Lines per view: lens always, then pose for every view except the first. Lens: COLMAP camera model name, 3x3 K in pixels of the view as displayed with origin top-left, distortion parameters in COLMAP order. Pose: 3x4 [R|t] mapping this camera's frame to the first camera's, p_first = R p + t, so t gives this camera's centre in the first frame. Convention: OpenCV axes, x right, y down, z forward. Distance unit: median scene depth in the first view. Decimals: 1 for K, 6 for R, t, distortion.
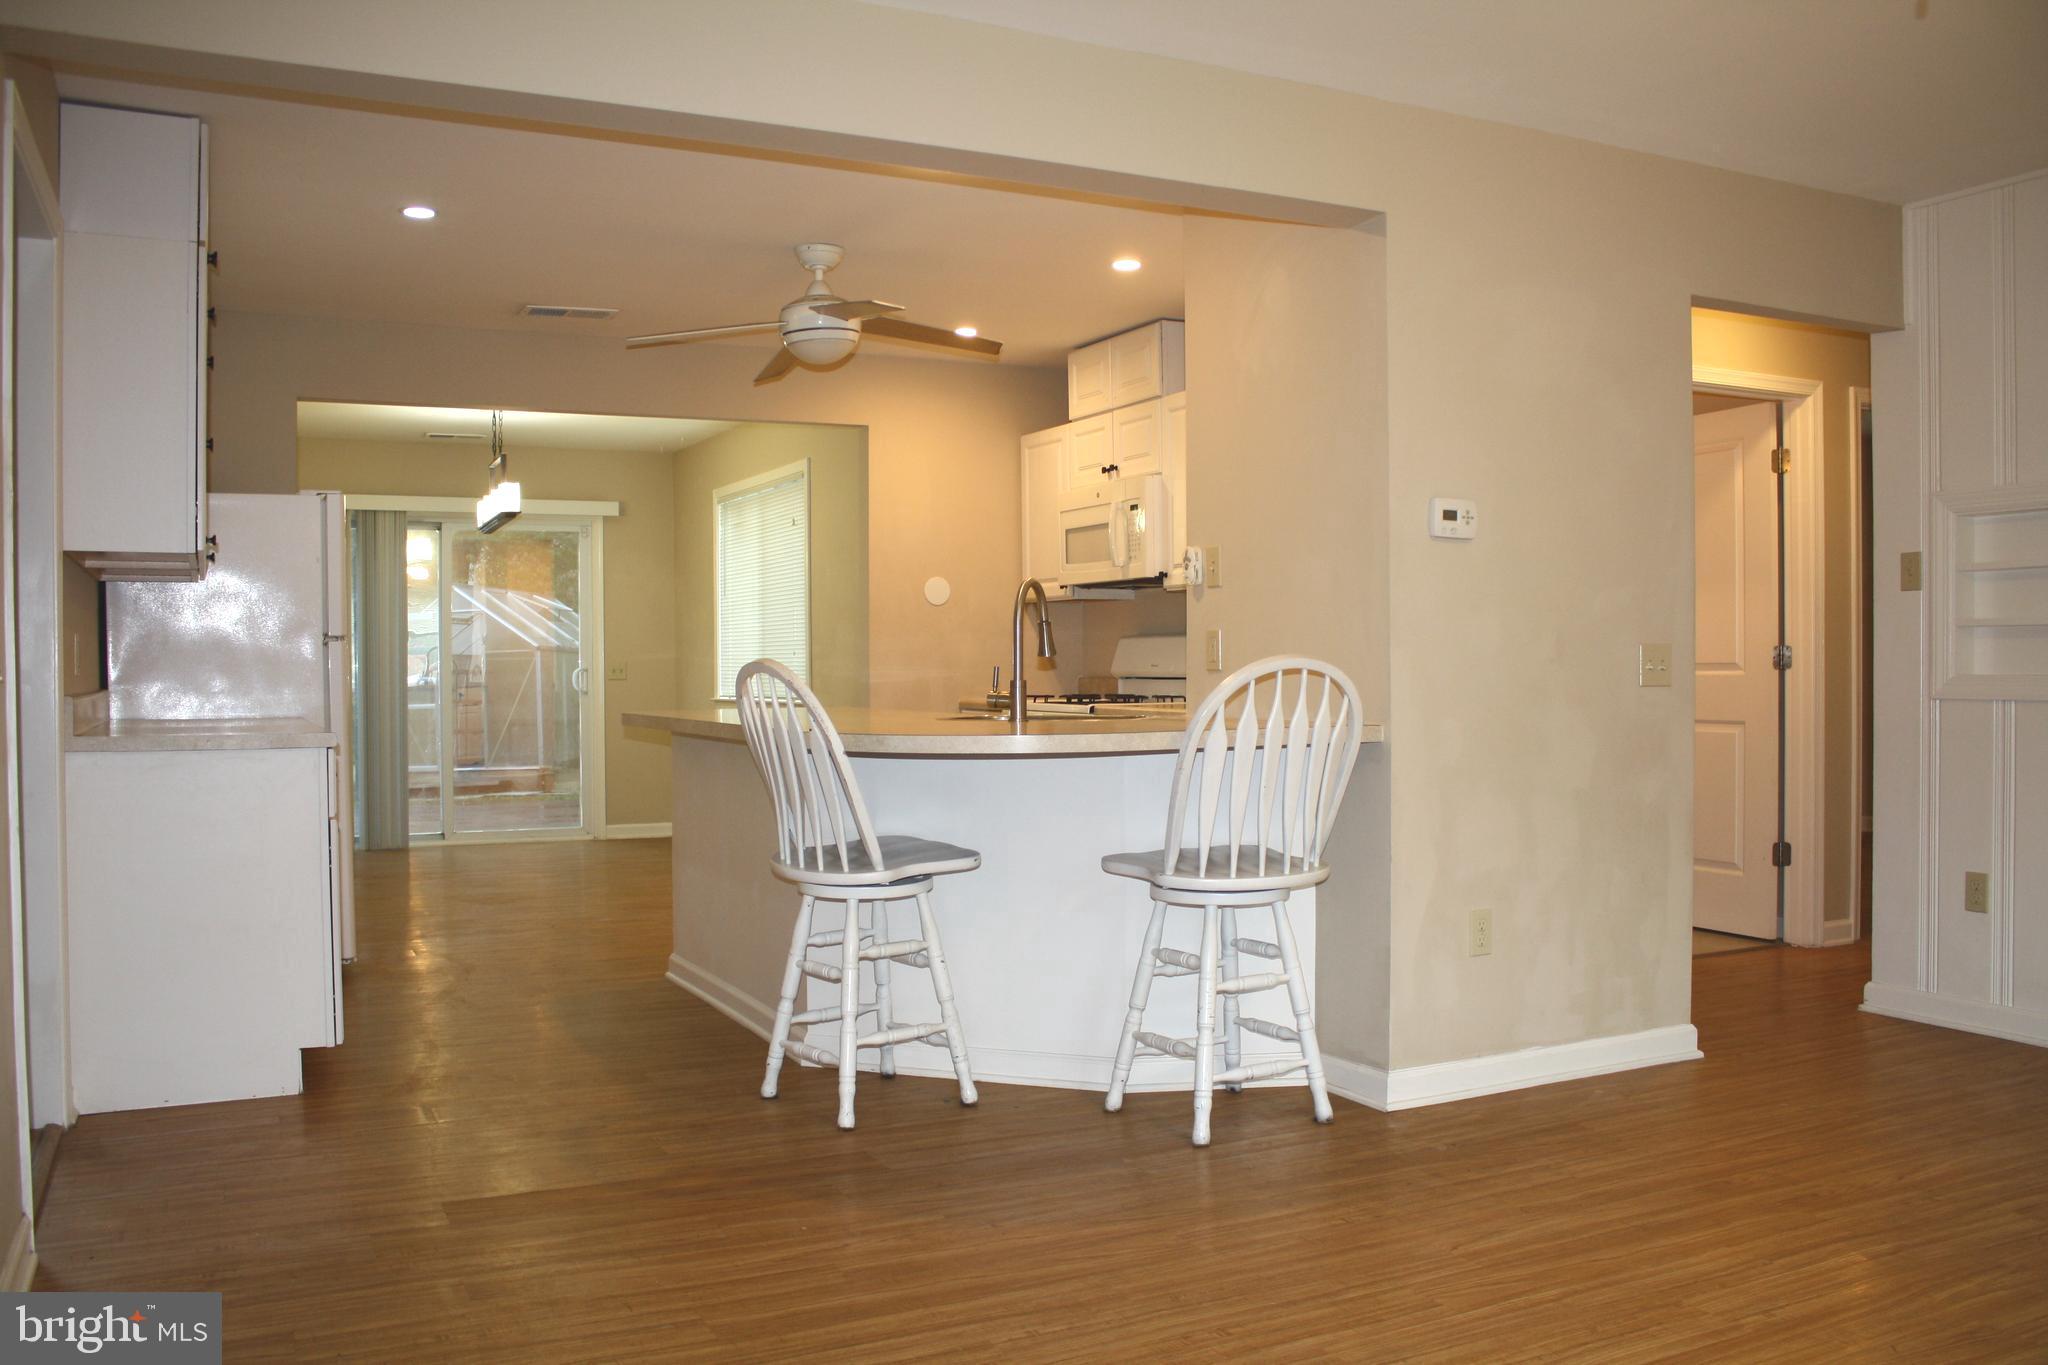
lens RADIAL K [[1708.5, 0, 1024.0], [0, 1708.5, 682.5], [0, 0, 1]] dist [-0.153555, 0.125193]
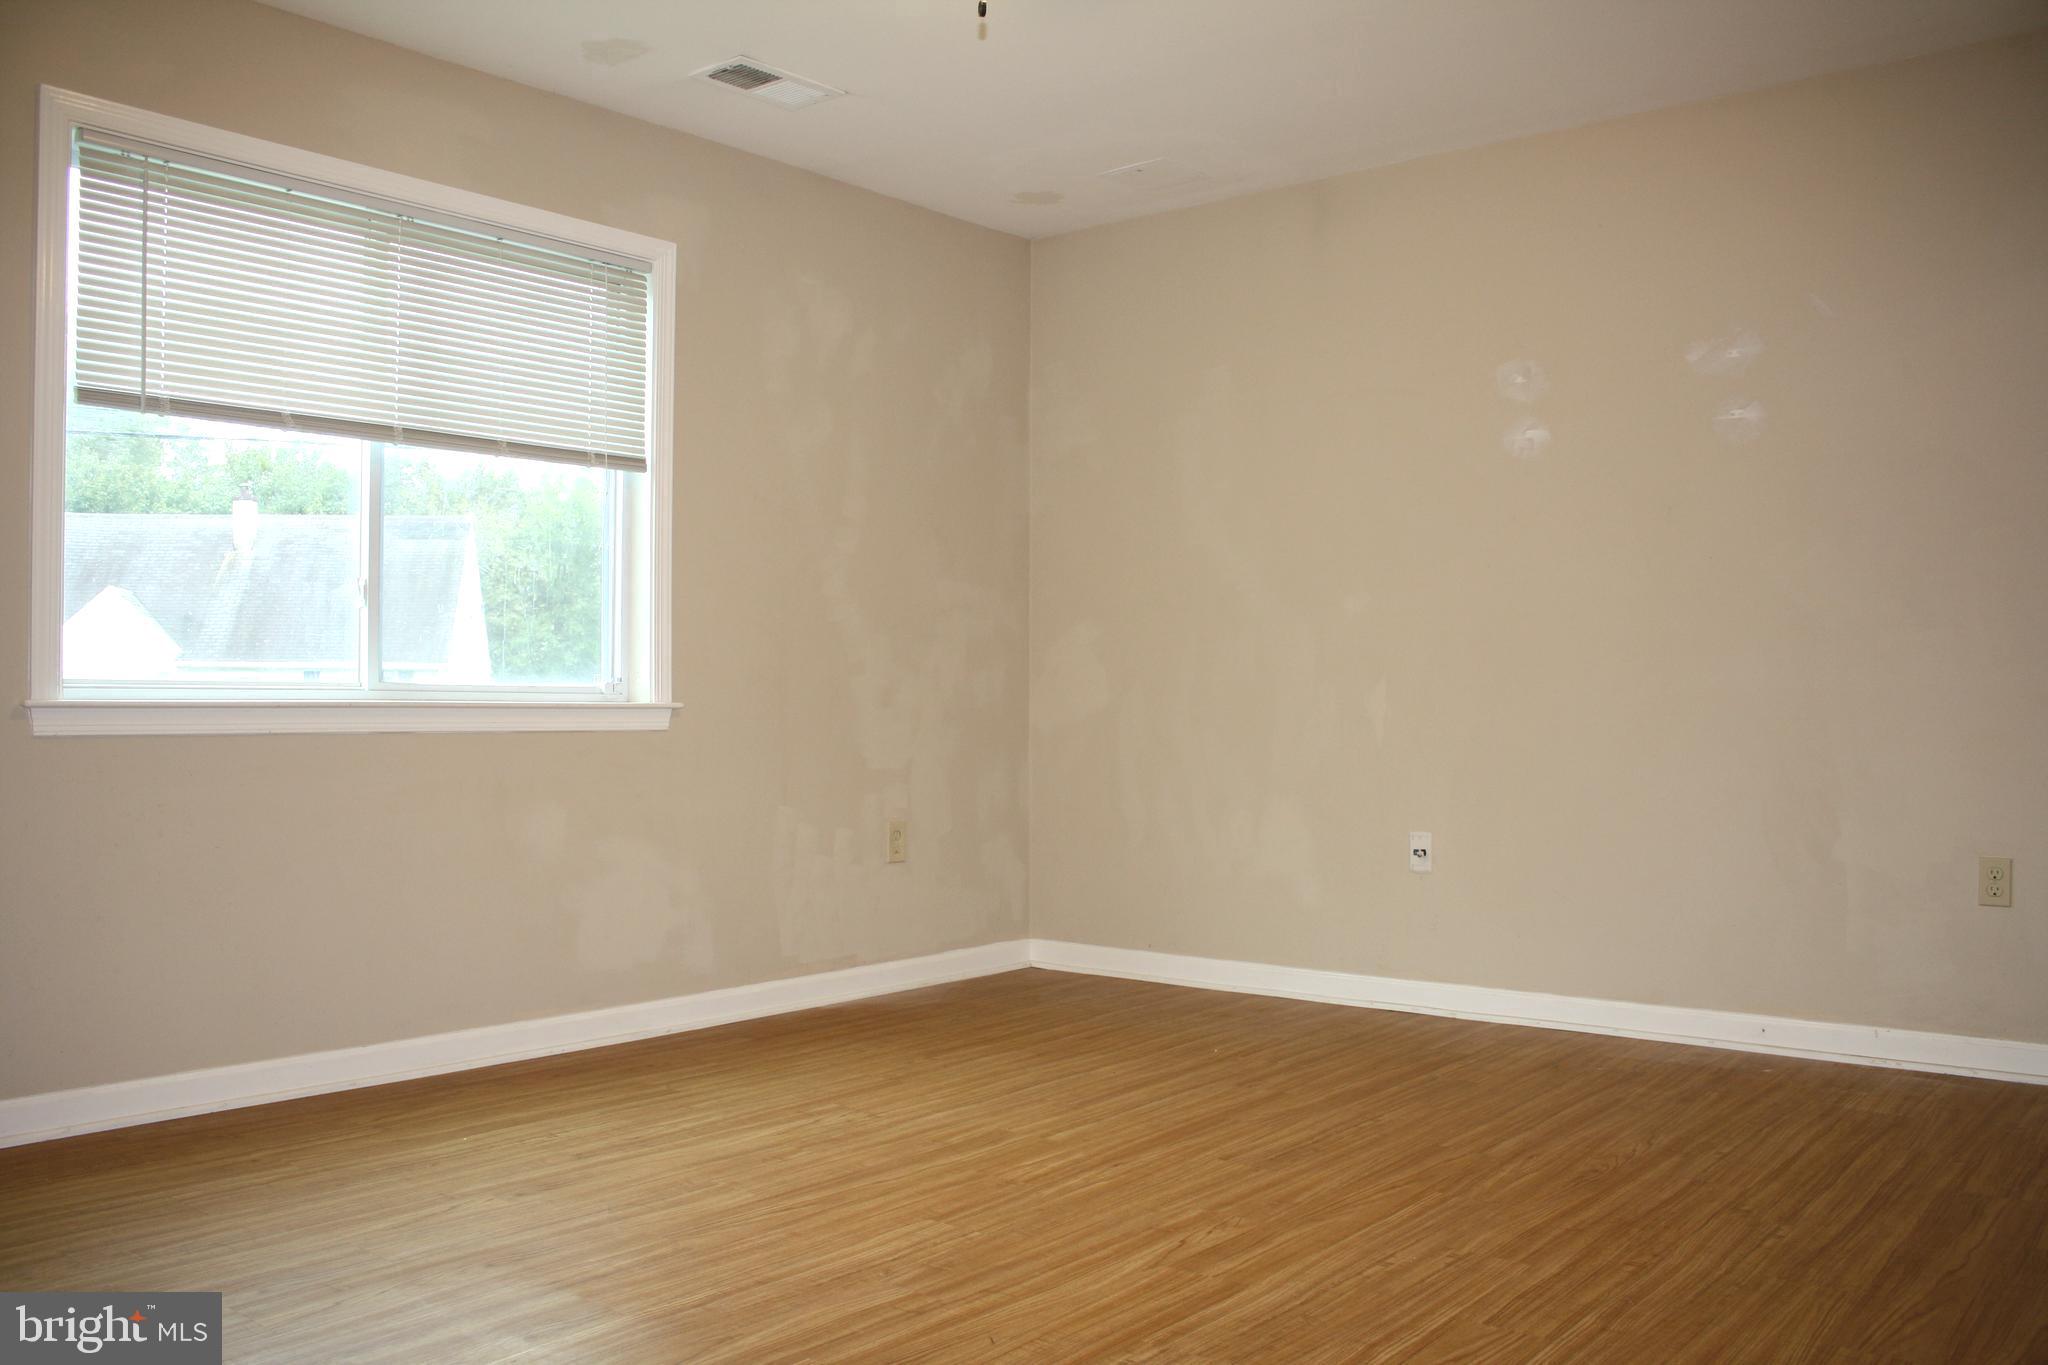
lens RADIAL K [[1708.5, 0, 1024.0], [0, 1708.5, 682.5], [0, 0, 1]] dist [-0.153555, 0.125193]
pose [[-0.912165, 0.003018, -0.409811, 0.338220], [0.005169, 0.999978, -0.004140, 0.021090], [0.409789, -0.005895, -0.912161, 0.700106]]
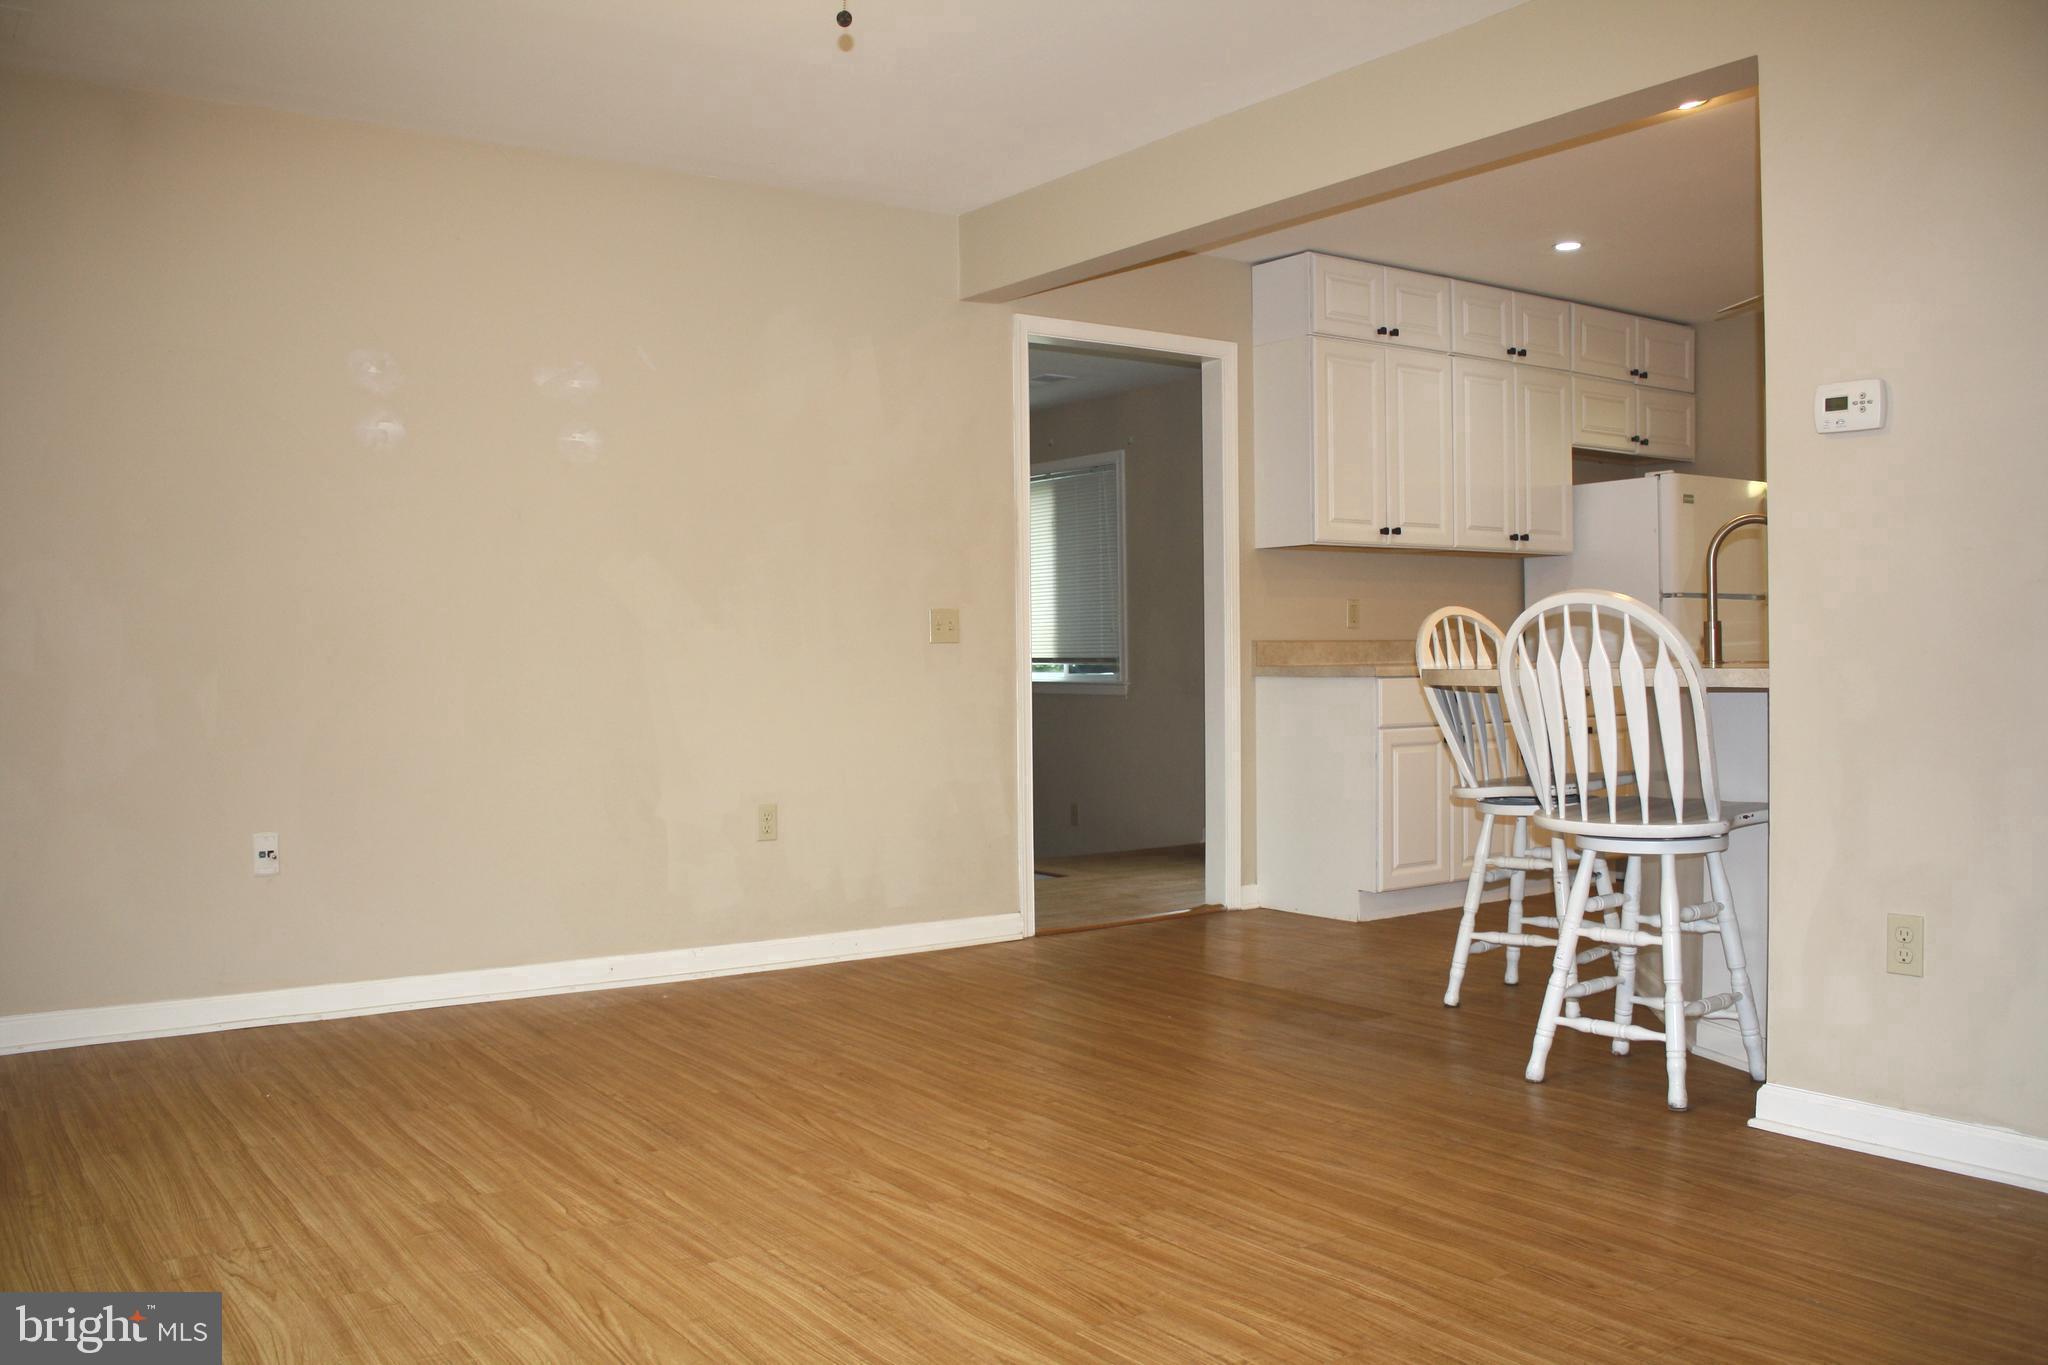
lens RADIAL K [[1708.5, 0, 1024.0], [0, 1708.5, 682.5], [0, 0, 1]] dist [-0.153555, 0.125193]
pose [[0.154649, 0.021439, -0.987737, 0.589239], [0.001062, 0.999760, 0.021867, 0.008477], [0.987969, -0.004431, 0.154589, 0.310633]]
